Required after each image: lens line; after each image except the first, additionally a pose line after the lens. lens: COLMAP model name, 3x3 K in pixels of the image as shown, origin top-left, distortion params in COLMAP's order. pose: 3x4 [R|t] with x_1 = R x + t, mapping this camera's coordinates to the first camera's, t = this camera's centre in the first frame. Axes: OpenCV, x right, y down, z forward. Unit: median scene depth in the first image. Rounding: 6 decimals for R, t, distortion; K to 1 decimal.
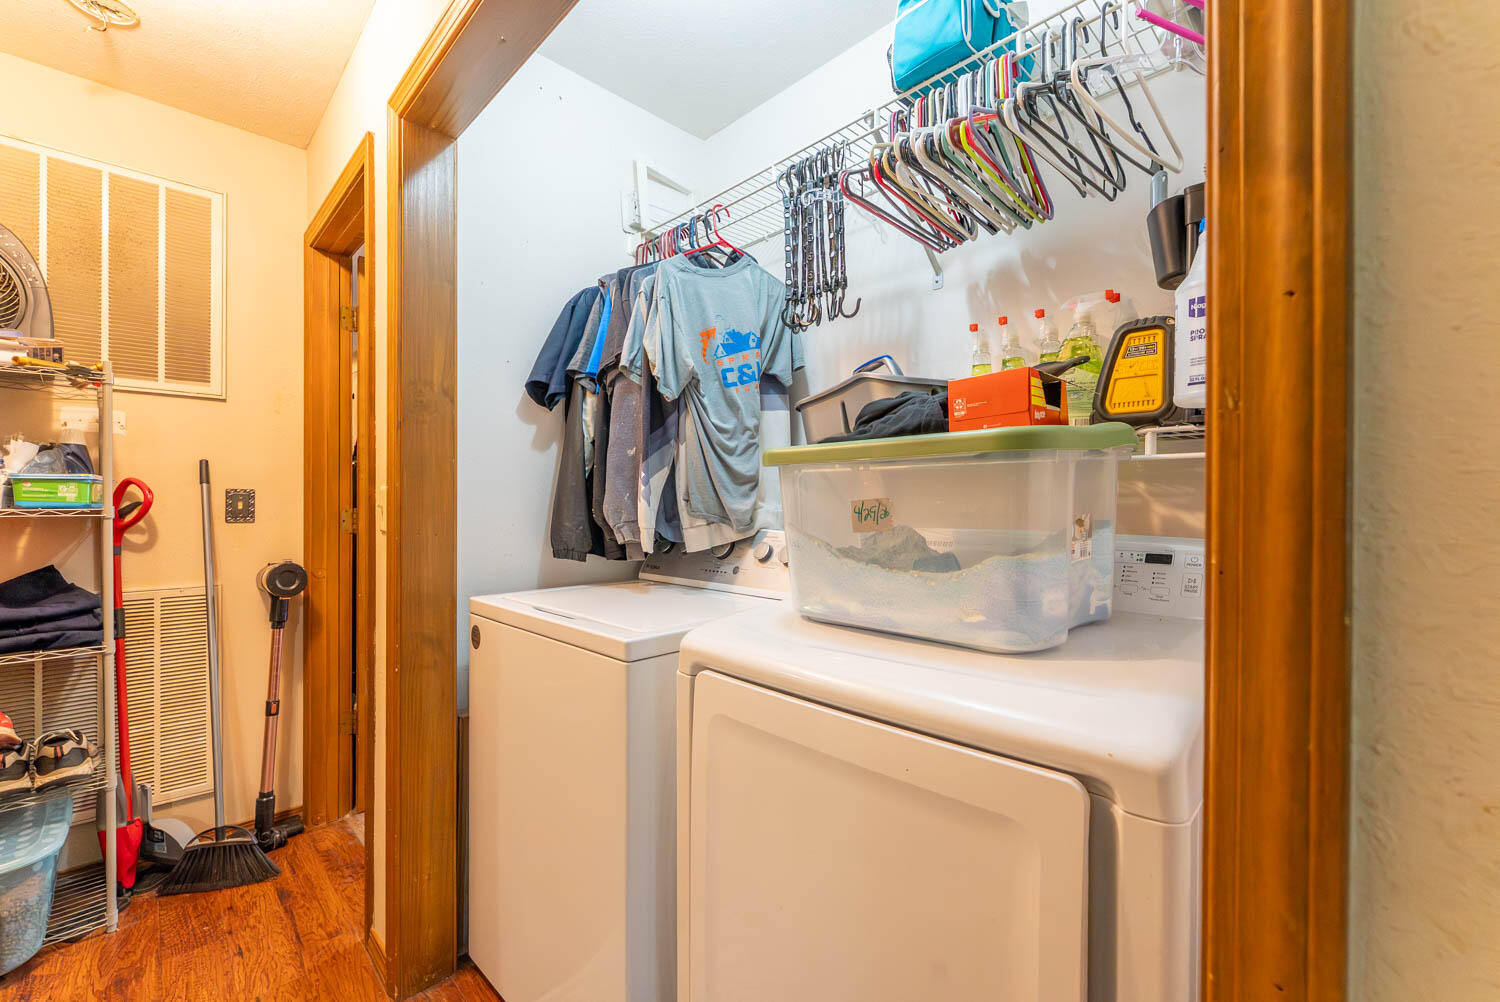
lens RADIAL K [[624.6, 0, 747.1], [0, 624.6, 503.5], [0, 0, 1]] dist [-0.000591, -0.000825]
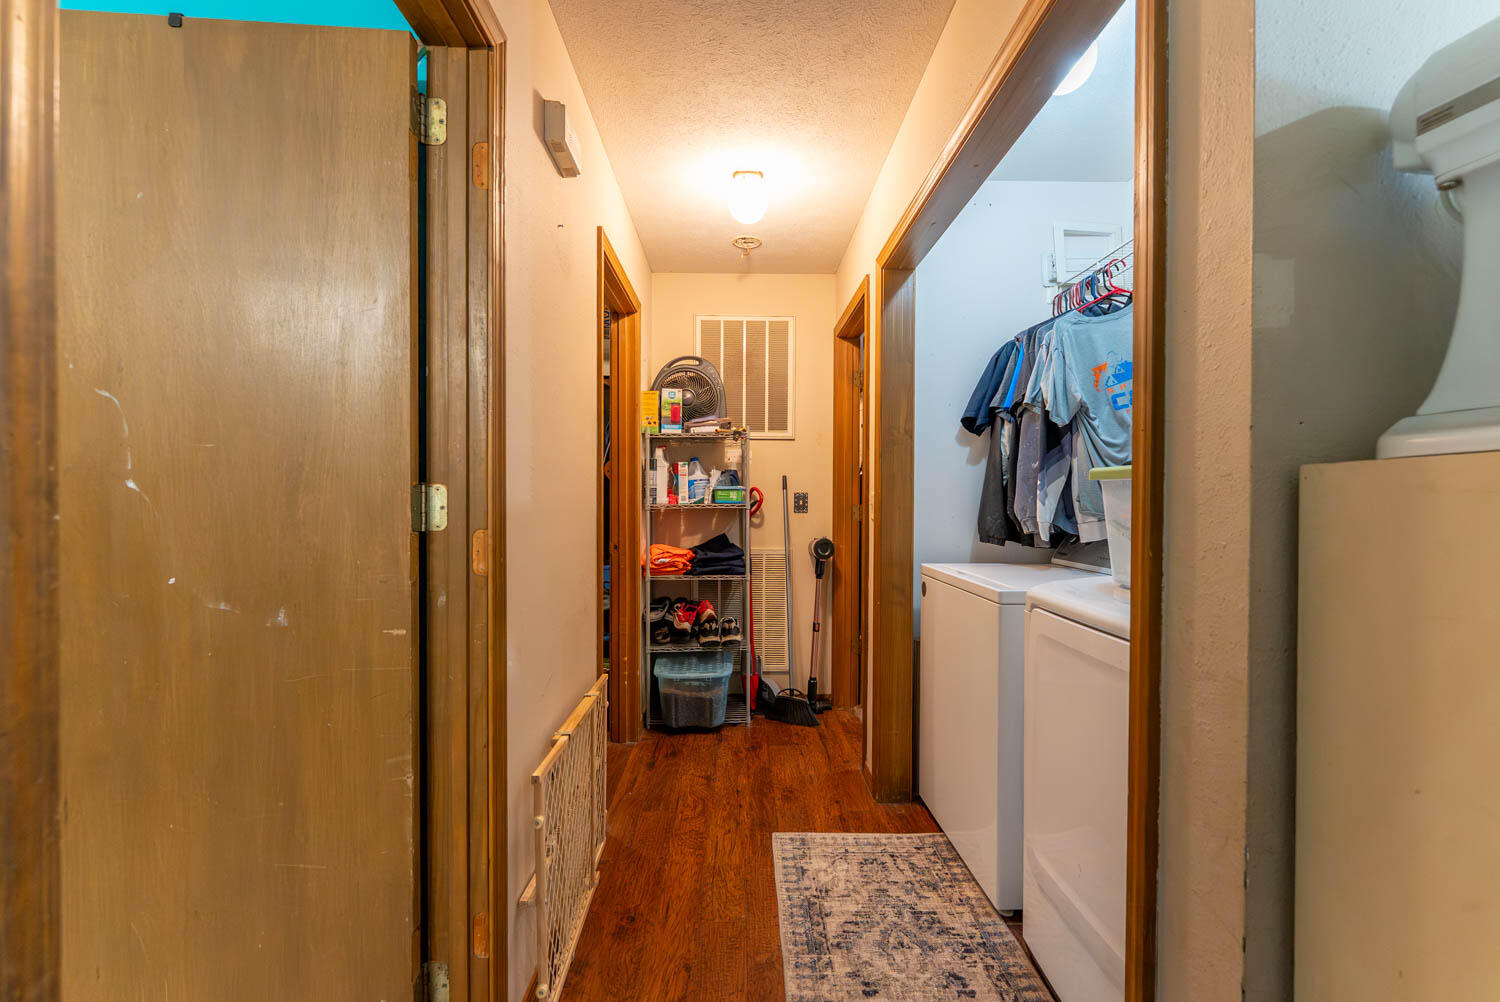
lens RADIAL K [[624.6, 0, 748.7], [0, 624.6, 501.8], [0, 0, 1]] dist [-0.000591, -0.000825]
pose [[0.731535, 0.006026, -0.681777, 0.262523], [-0.004444, 0.999982, 0.004070, -0.006288], [0.681789, 0.000053, 0.731548, -0.373076]]
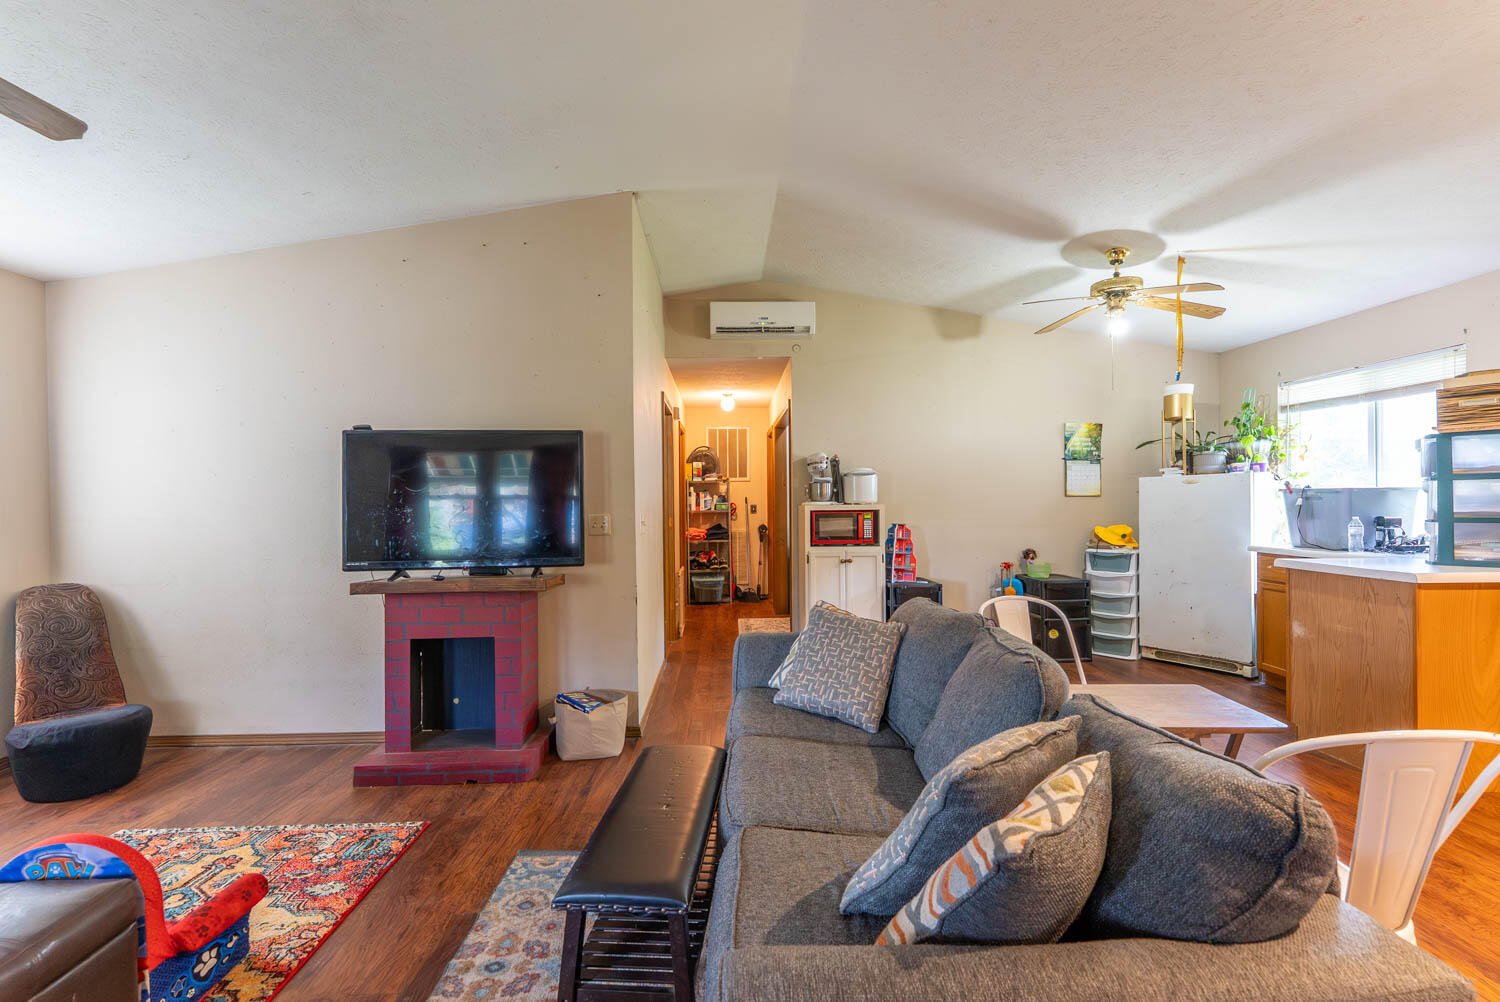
lens RADIAL K [[624.6, 0, 744.0], [0, 624.6, 502.6], [0, 0, 1]] dist [-0.000591, -0.000825]
pose [[0.737212, -0.010353, -0.675582, 2.033805], [0.010218, 0.999939, -0.004174, -0.025592], [0.675584, -0.003826, 0.737273, -2.183676]]
